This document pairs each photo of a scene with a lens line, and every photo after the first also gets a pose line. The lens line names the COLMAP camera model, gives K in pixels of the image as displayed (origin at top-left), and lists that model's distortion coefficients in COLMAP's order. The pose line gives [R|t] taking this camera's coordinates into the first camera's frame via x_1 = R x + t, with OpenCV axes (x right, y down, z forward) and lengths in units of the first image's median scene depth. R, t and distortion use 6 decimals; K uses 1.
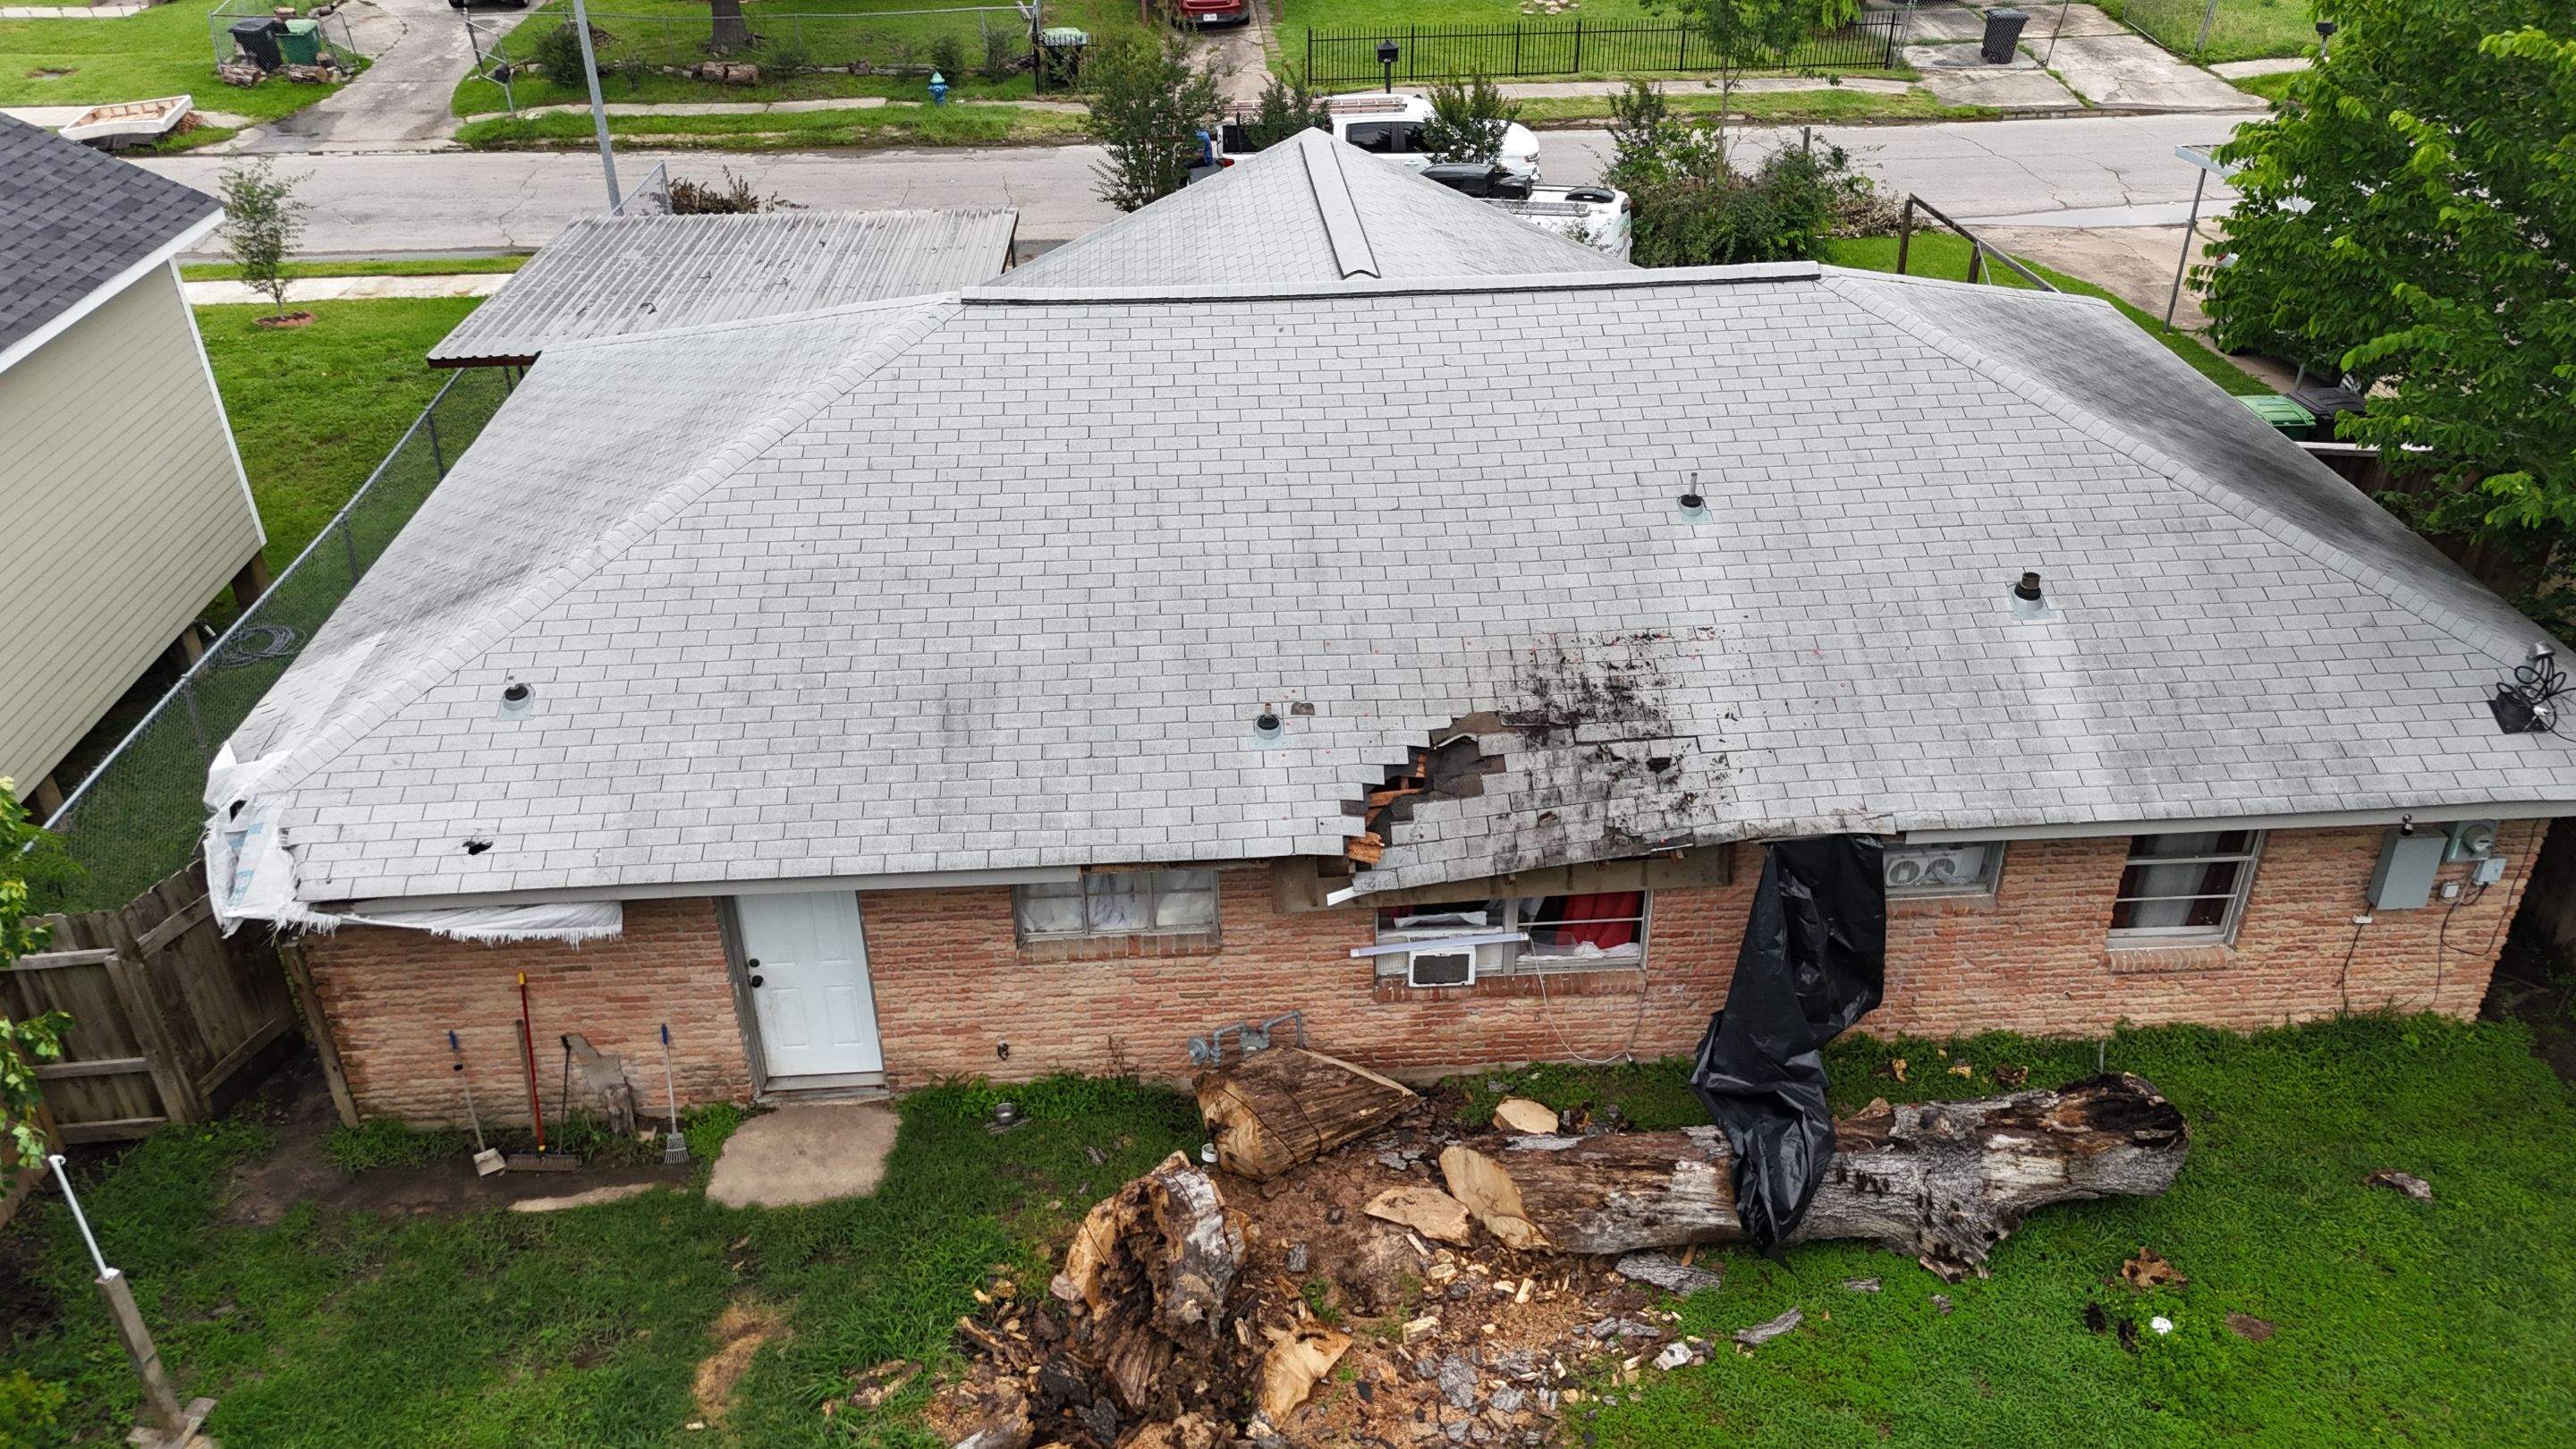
lens RADIAL K [[1888.3, 0, 1289.7], [0, 1888.3, 718.6], [0, 0, 1]] dist [0.051158, -0.009499]
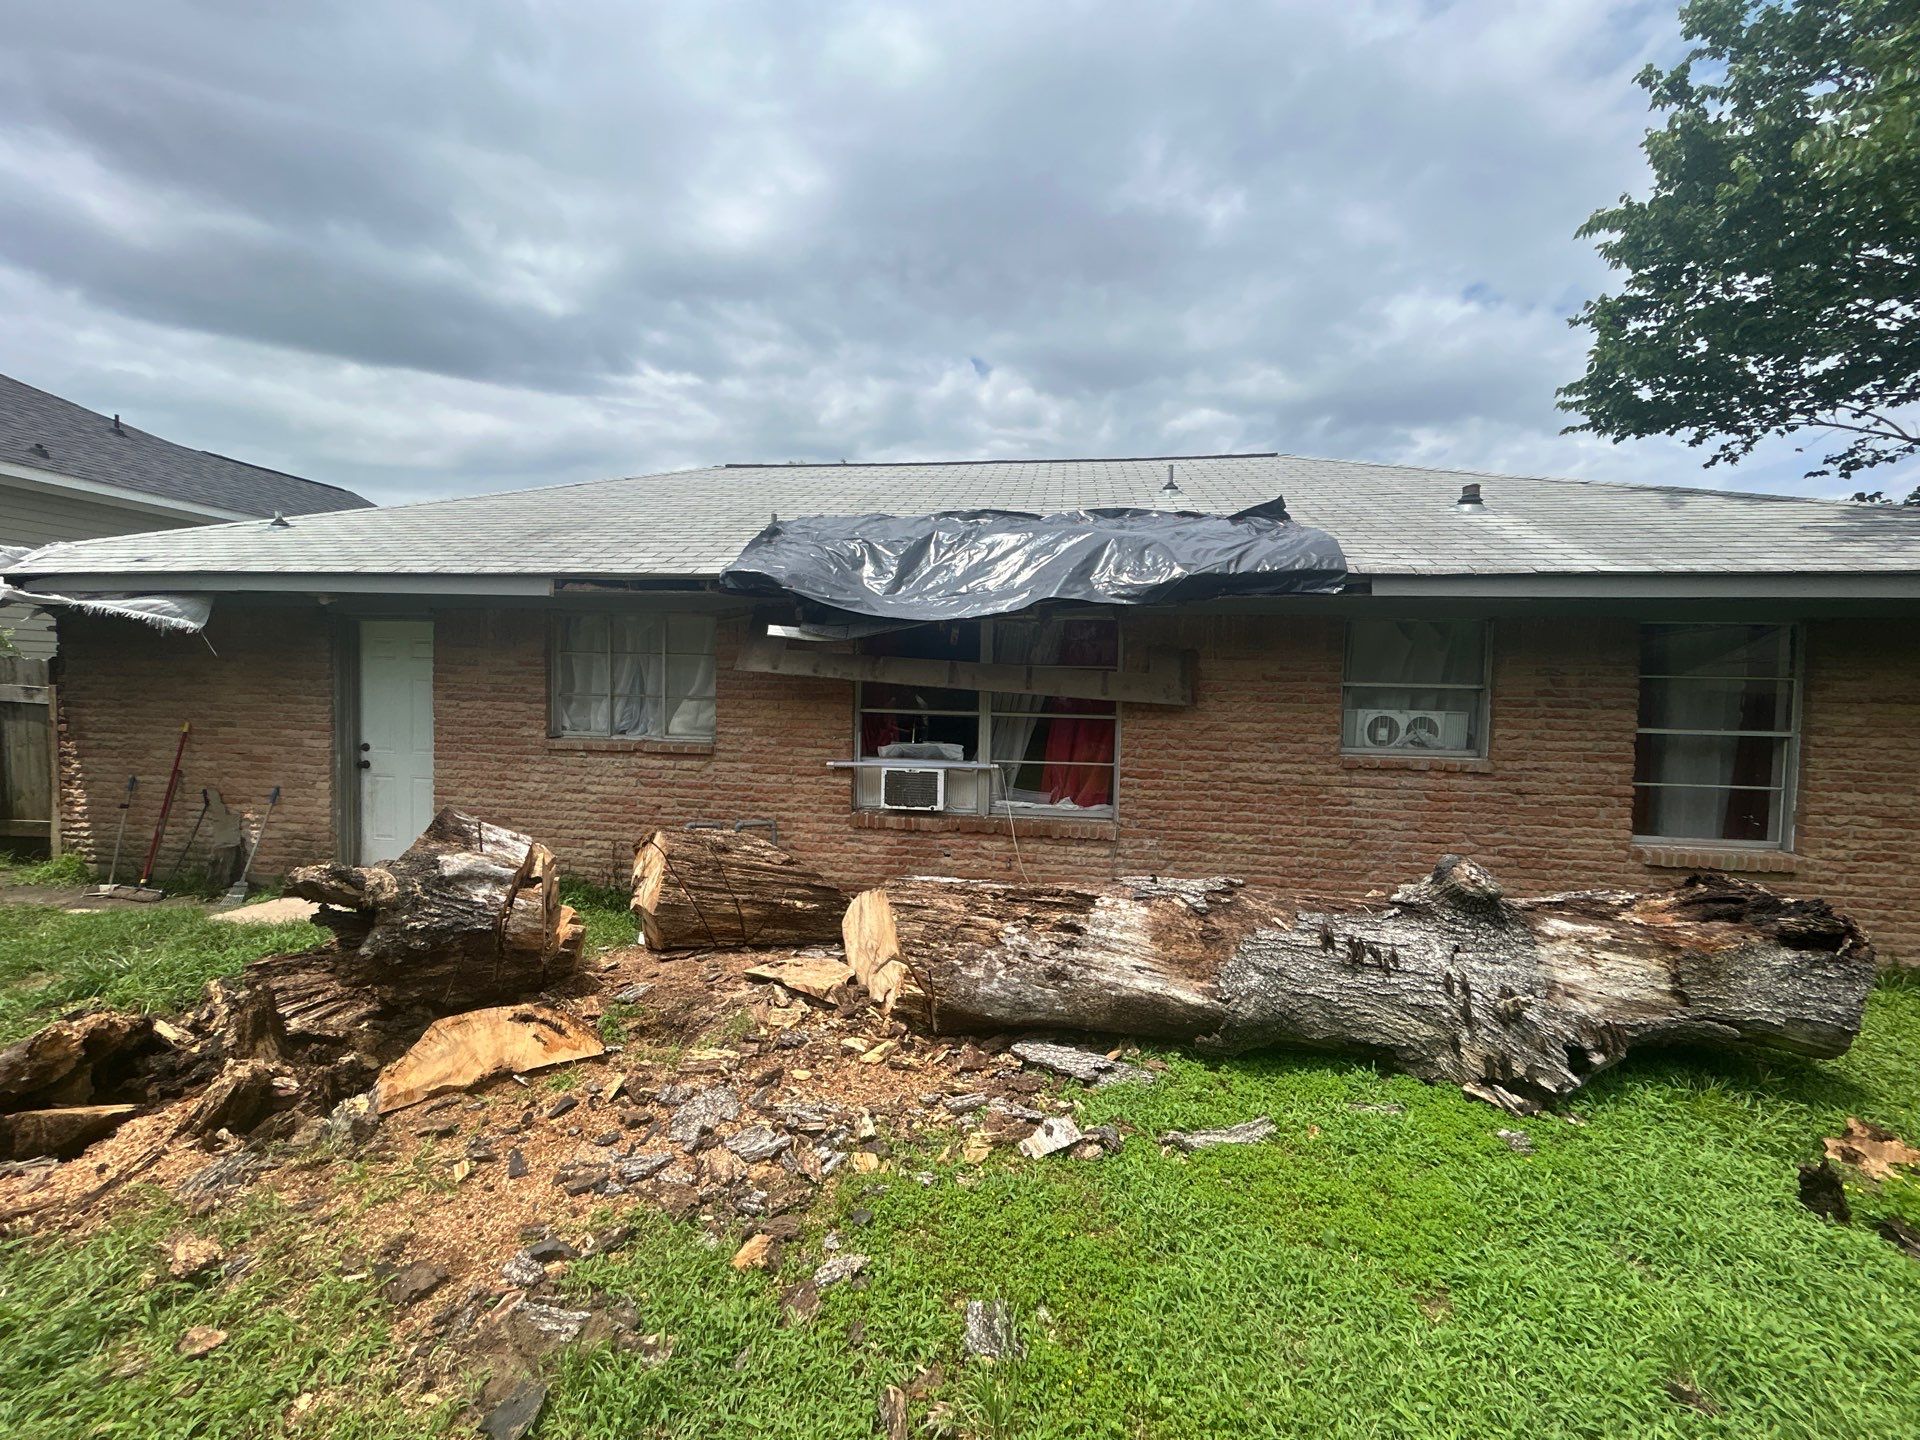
lens RADIAL K [[775.5, 0, 953.5], [0, 775.5, 721.8], [0, 0, 1]] dist [0.000369, 0.000732]
pose [[0.978383, 0.039247, -0.203043, 0.206437], [-0.130969, 0.877427, -0.461485, 0.321633], [0.160044, 0.478102, 0.863600, 0.677206]]
